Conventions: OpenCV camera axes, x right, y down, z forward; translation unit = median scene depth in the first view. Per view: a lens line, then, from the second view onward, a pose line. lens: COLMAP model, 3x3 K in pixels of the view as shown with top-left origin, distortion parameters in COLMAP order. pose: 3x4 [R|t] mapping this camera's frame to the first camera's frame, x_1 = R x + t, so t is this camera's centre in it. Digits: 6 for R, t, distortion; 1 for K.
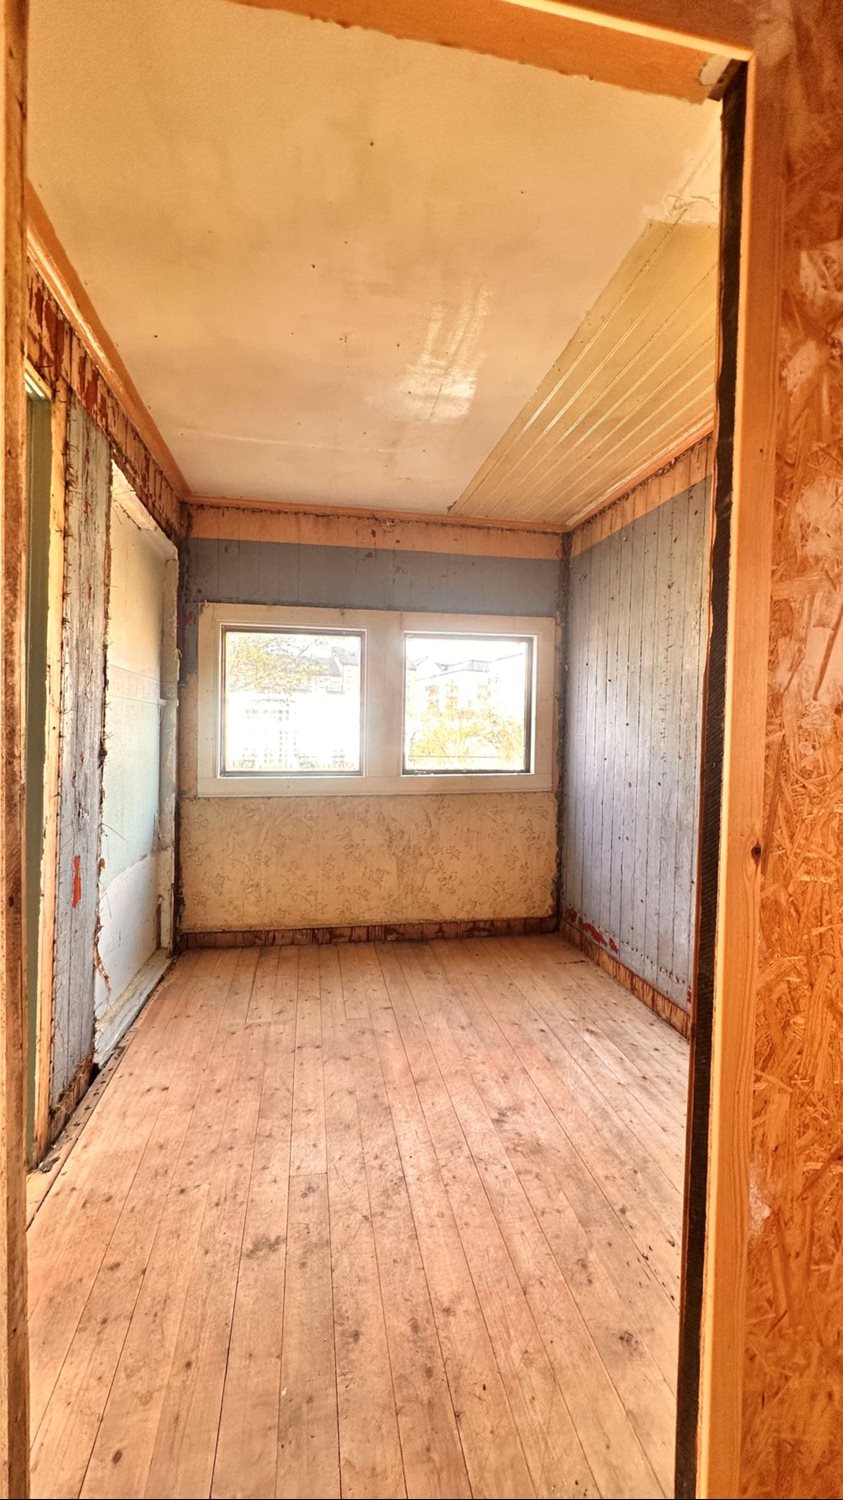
lens RADIAL K [[598.2, 0, 422.3], [0, 598.2, 747.7], [0, 0, 1]] dist [-0.001512, 0.000318]
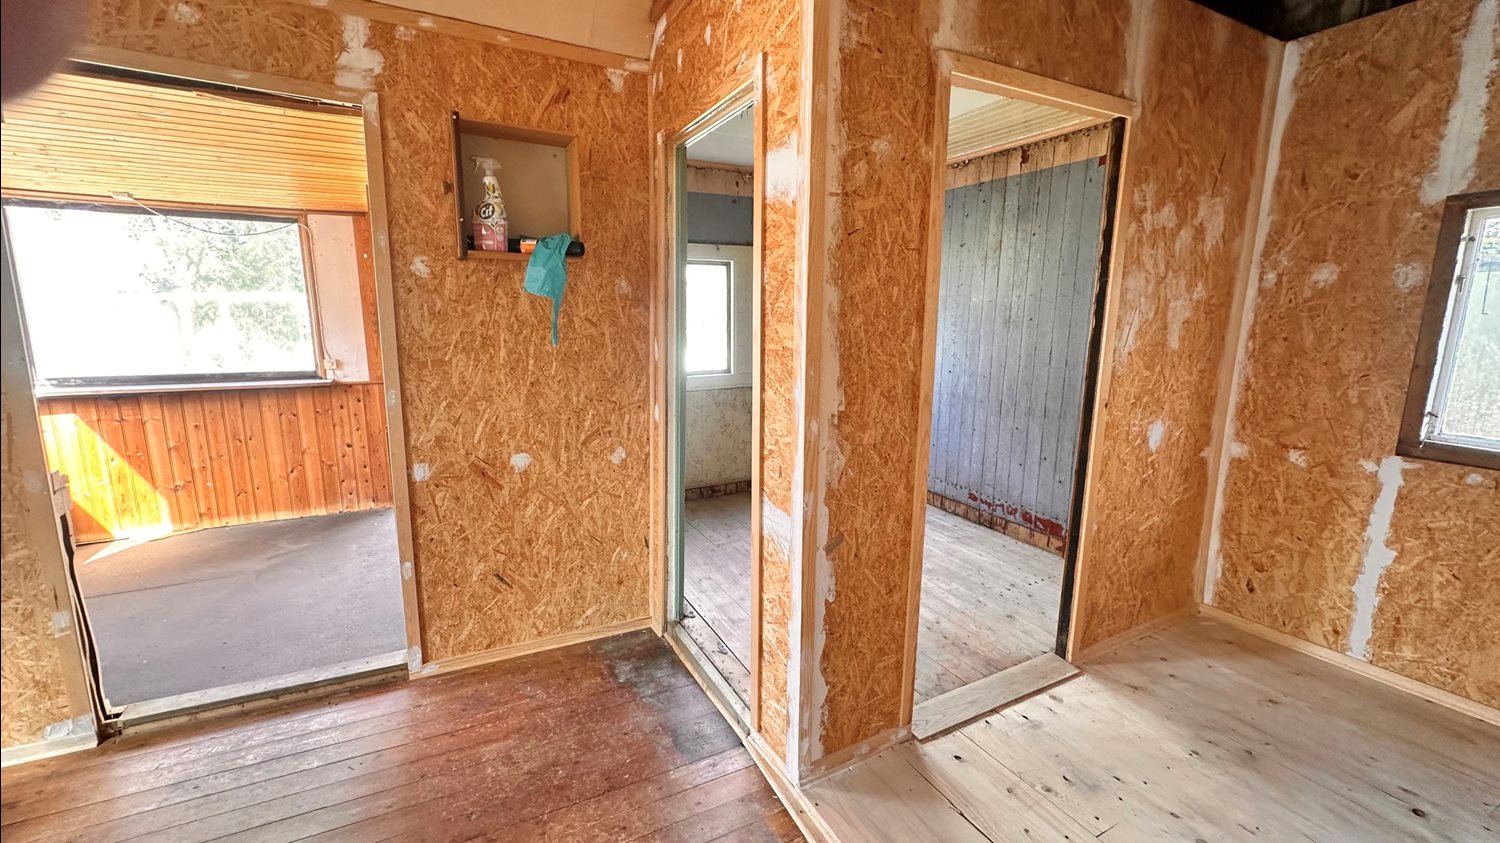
lens RADIAL K [[598.2, 0, 748.7], [0, 598.2, 421.8], [0, 0, 1]] dist [-0.001512, 0.000318]
pose [[0.956501, -0.068052, 0.283681, -0.577092], [0.022915, 0.986934, 0.159489, -0.074419], [-0.290828, -0.146051, 0.945562, -0.373486]]
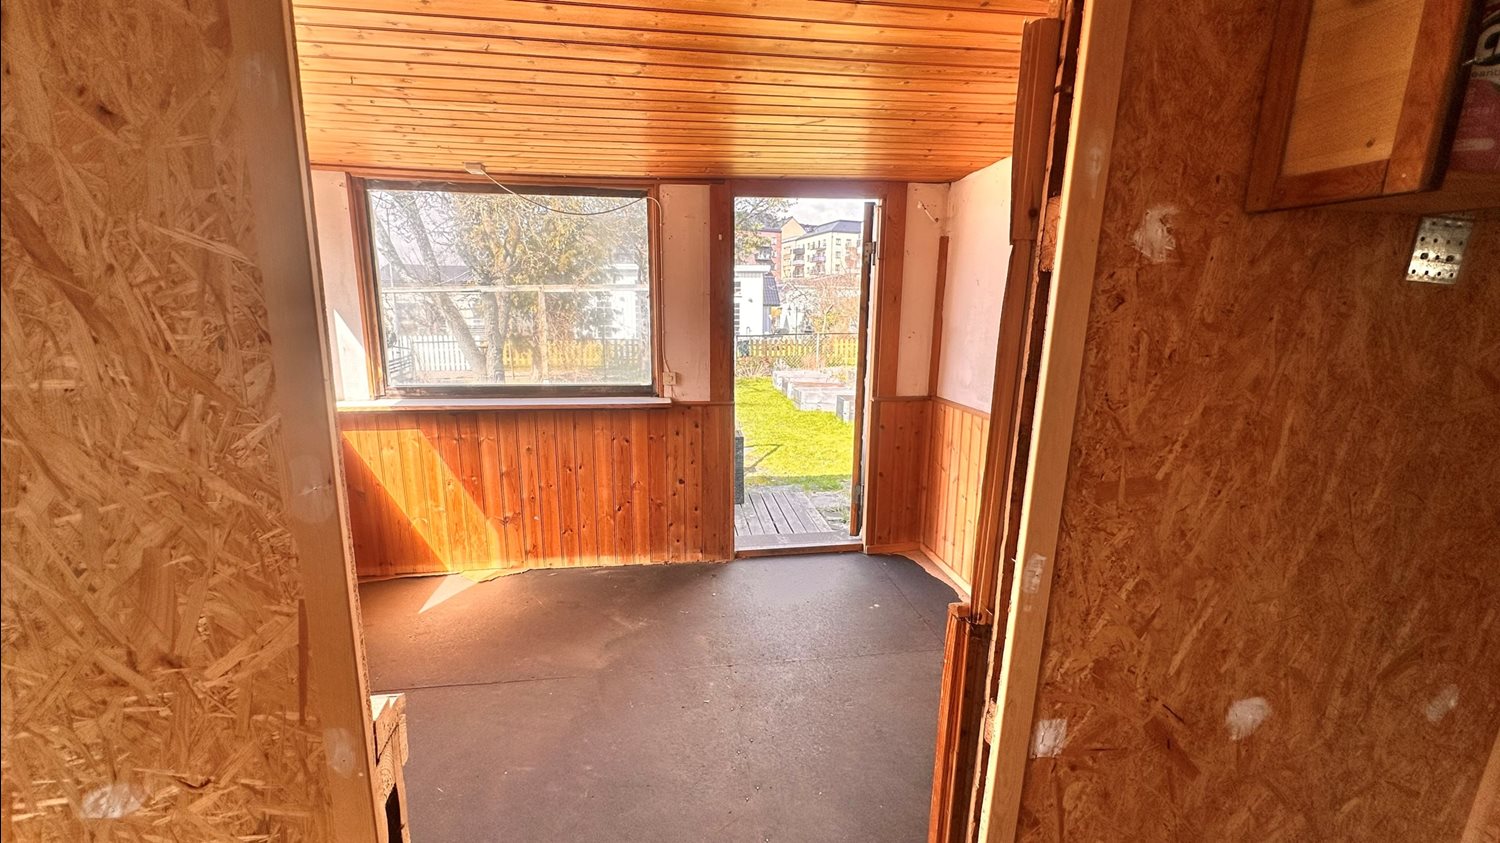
lens RADIAL K [[598.2, 0, 748.7], [0, 598.2, 421.8], [0, 0, 1]] dist [-0.001512, 0.000318]
pose [[0.998683, -0.002658, -0.051244, -0.957481], [0.011720, 0.984075, 0.177366, -0.128196], [0.049957, -0.177733, 0.982810, 0.255557]]
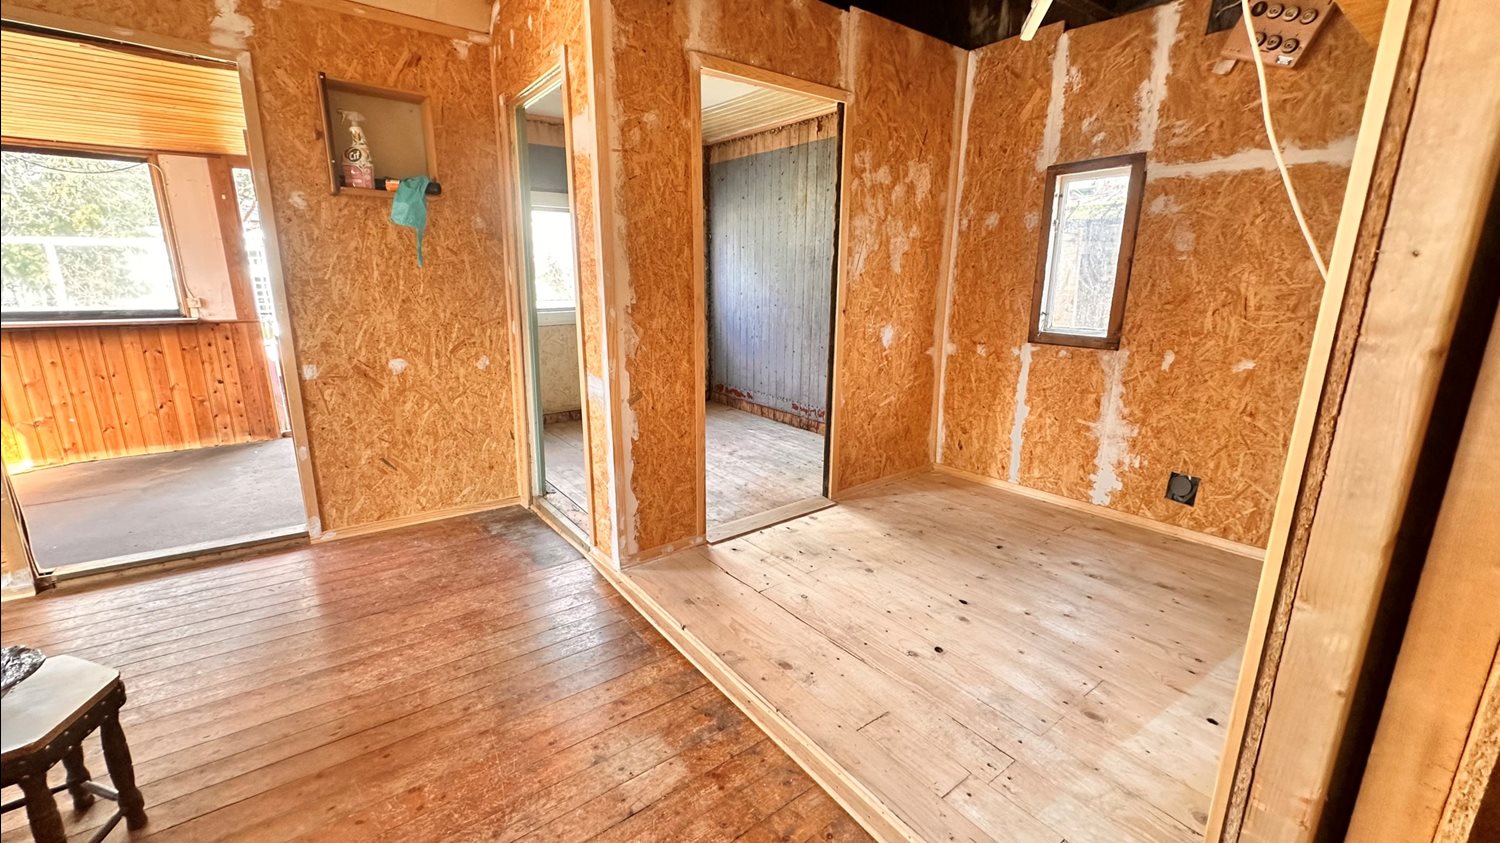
lens RADIAL K [[598.2, 0, 748.7], [0, 598.2, 421.8], [0, 0, 1]] dist [-0.001512, 0.000318]
pose [[0.893270, -0.121668, 0.432742, -0.564357], [0.025201, 0.974715, 0.222026, -0.003974], [-0.448813, -0.187424, 0.873750, -0.725224]]
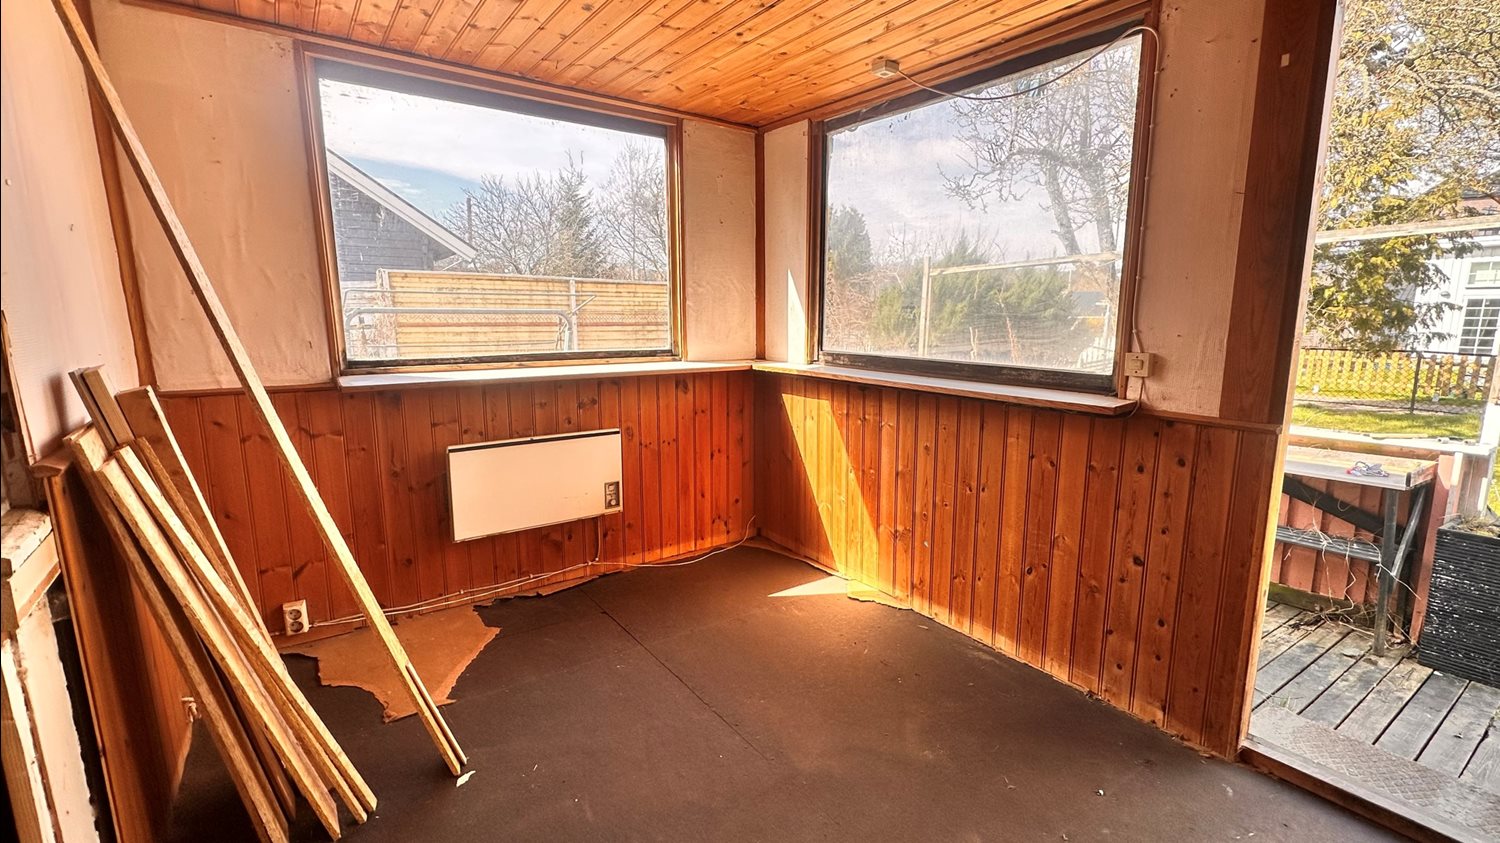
lens RADIAL K [[667.0, 0, 750.0], [0, 667.0, 421.5], [0, 0, 1]] dist [-0.000388, 0.000078]
pose [[0.414242, 0.131527, -0.900613, -0.683433], [-0.003726, 0.989740, 0.142830, -0.038799], [0.910159, -0.055811, 0.410482, 0.790346]]
